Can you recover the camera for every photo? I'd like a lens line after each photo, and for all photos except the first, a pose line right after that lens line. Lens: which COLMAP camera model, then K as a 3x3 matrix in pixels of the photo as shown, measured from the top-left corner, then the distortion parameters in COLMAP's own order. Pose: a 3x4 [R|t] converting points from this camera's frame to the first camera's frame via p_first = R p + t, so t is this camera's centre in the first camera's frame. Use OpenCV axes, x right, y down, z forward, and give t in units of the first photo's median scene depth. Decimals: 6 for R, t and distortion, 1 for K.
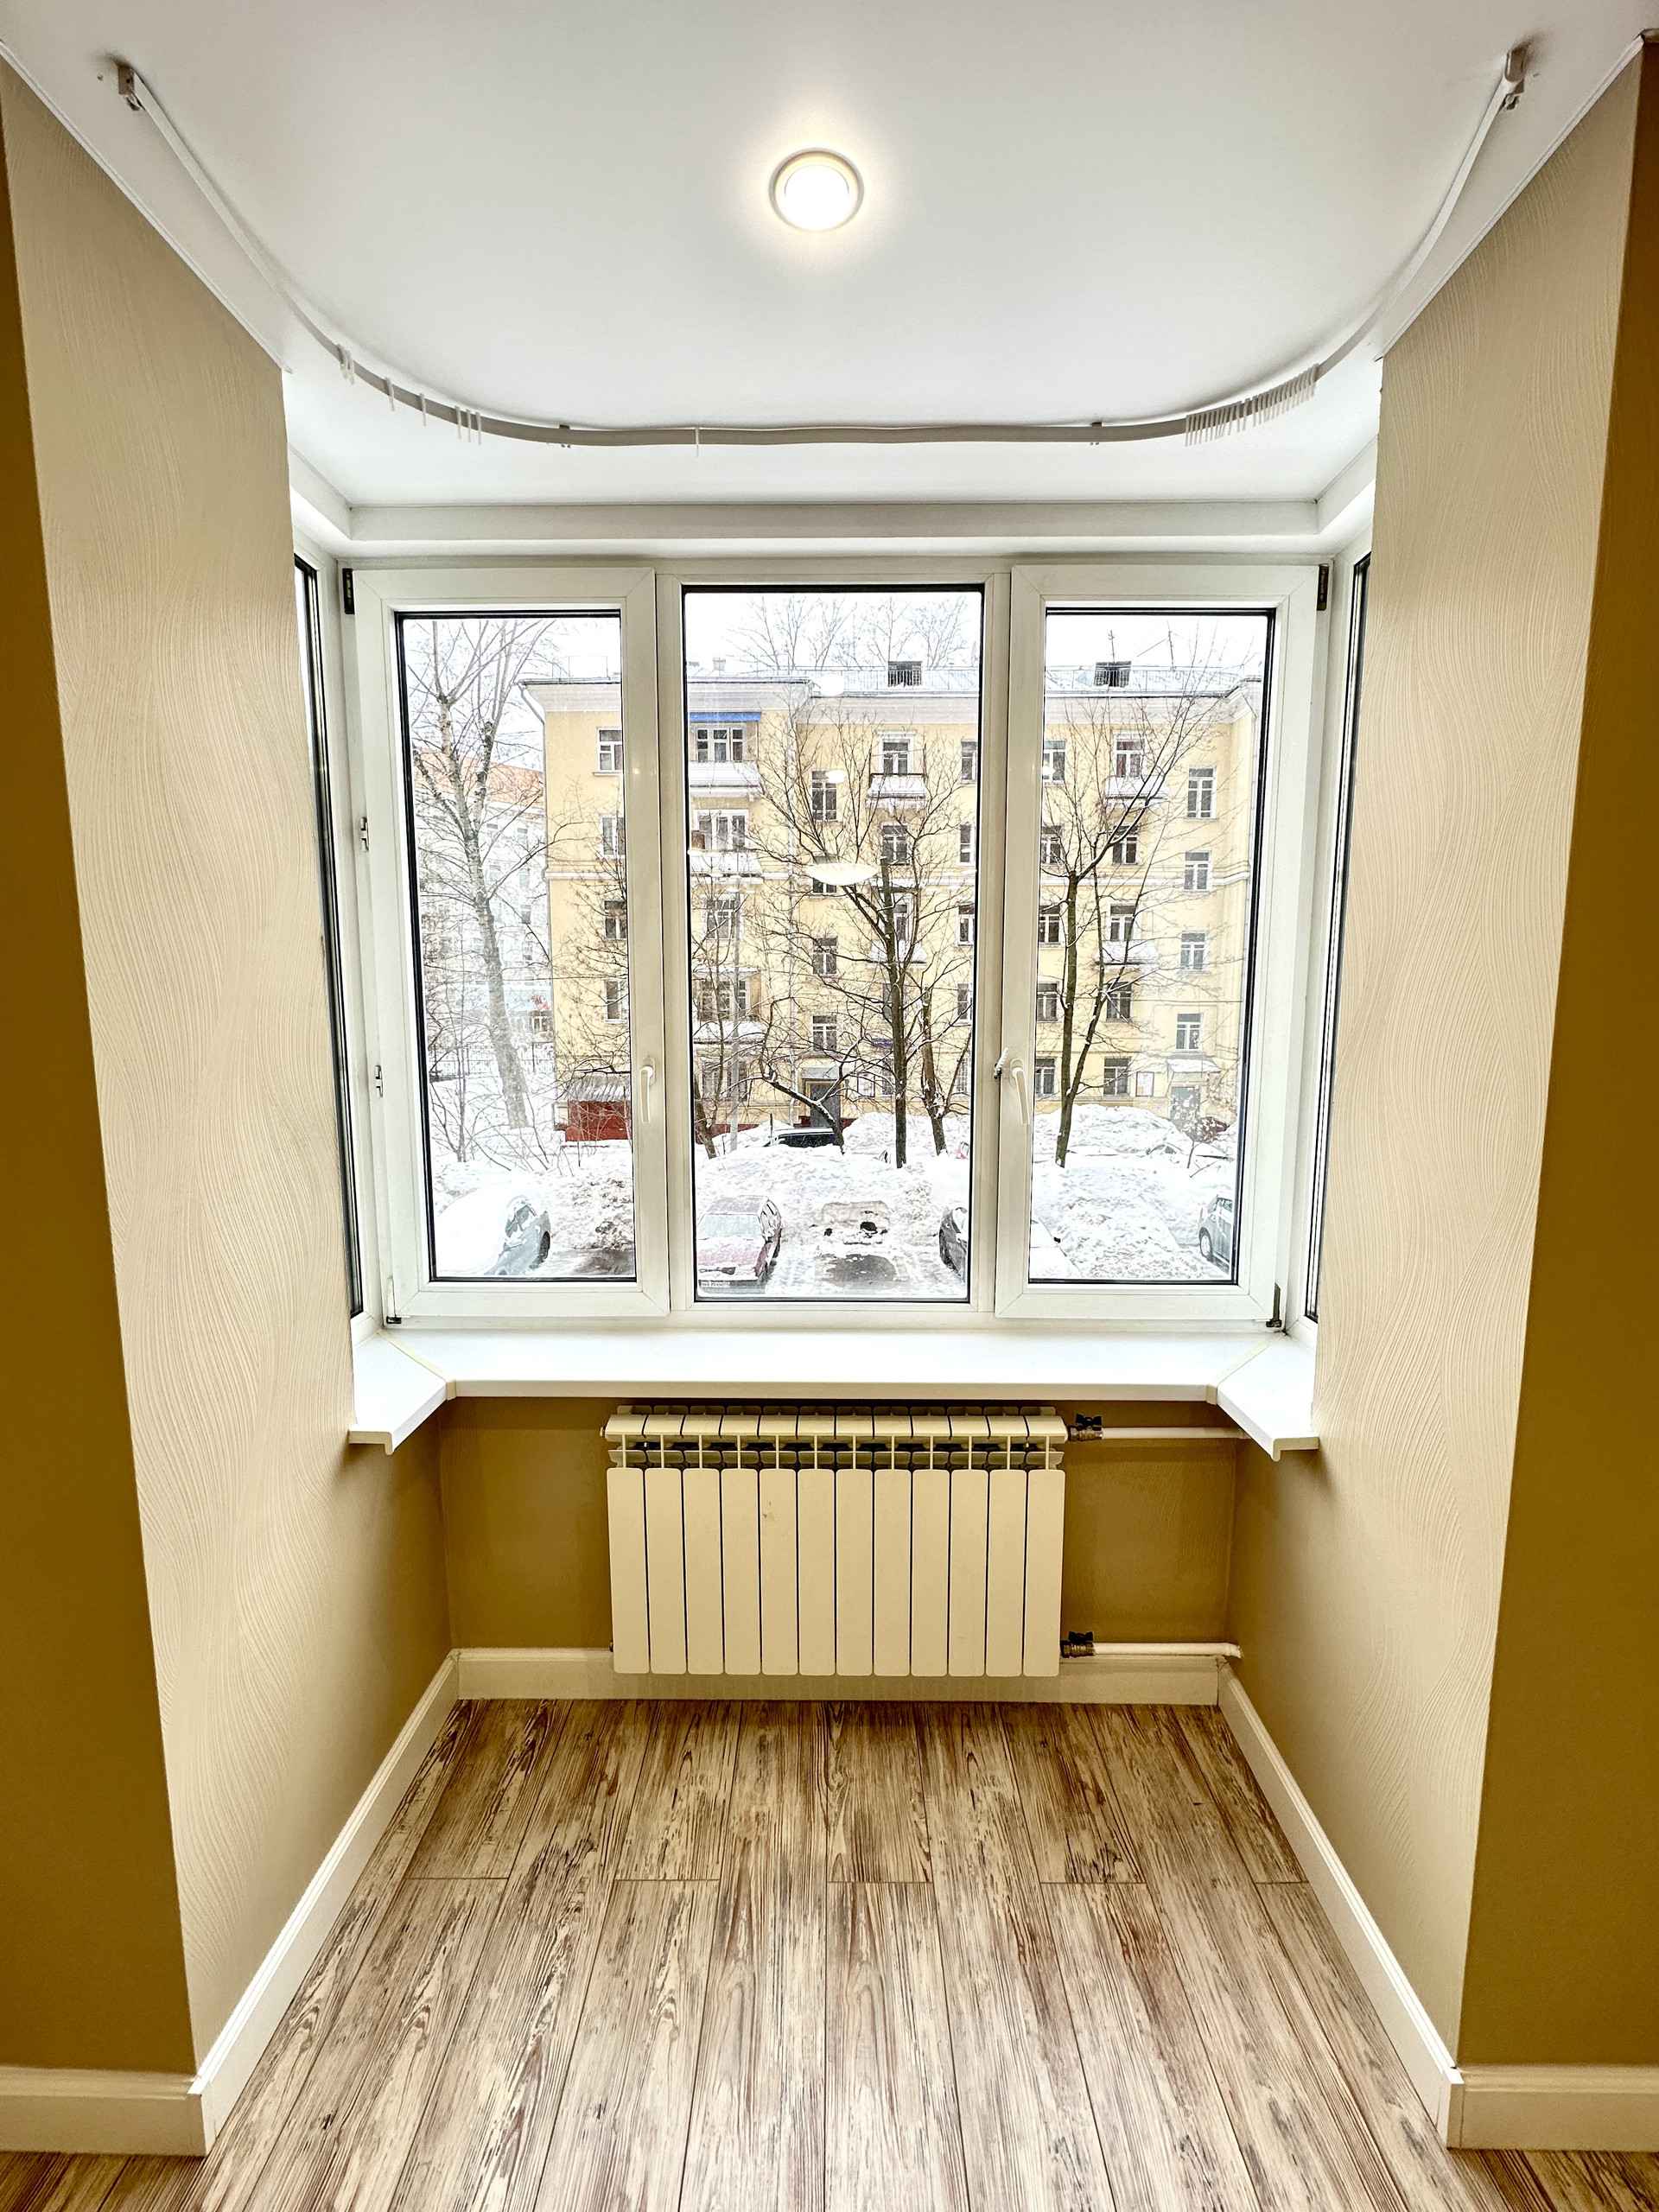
lens RADIAL K [[893.8, 0, 822.1], [0, 893.8, 1109.4], [0, 0, 1]] dist [0.003409, -0.000379]
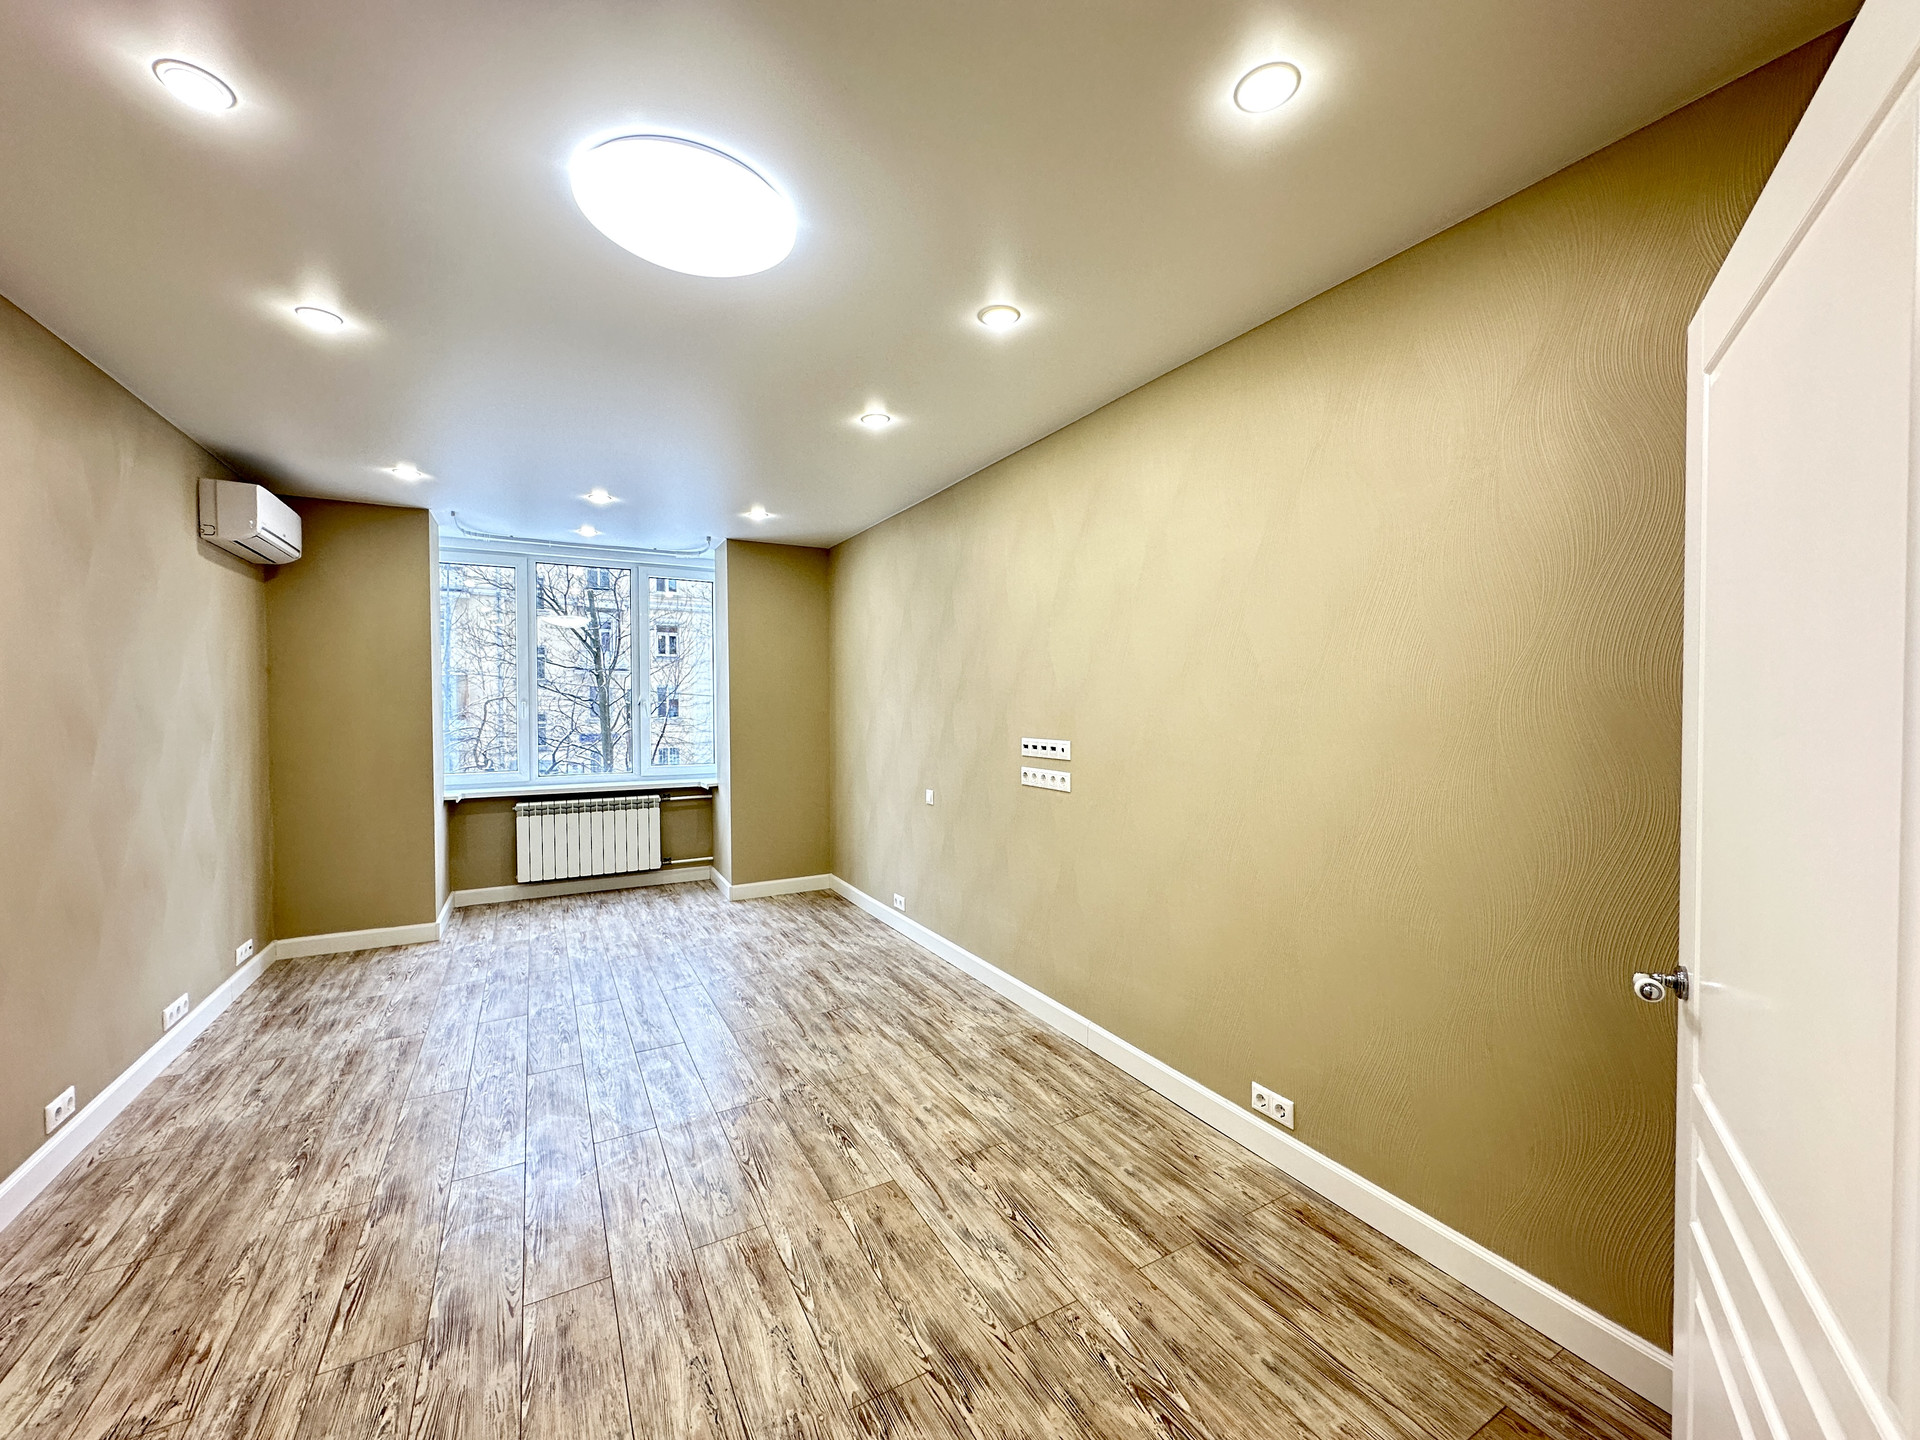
lens RADIAL K [[775.8, 0, 951.9], [0, 775.8, 721.1], [0, 0, 1]] dist [0.003409, -0.000379]
pose [[0.874838, -0.010375, 0.484305, -0.021571], [0.058707, 0.994672, -0.084738, 0.037870], [-0.480846, 0.102564, 0.870786, -0.235024]]
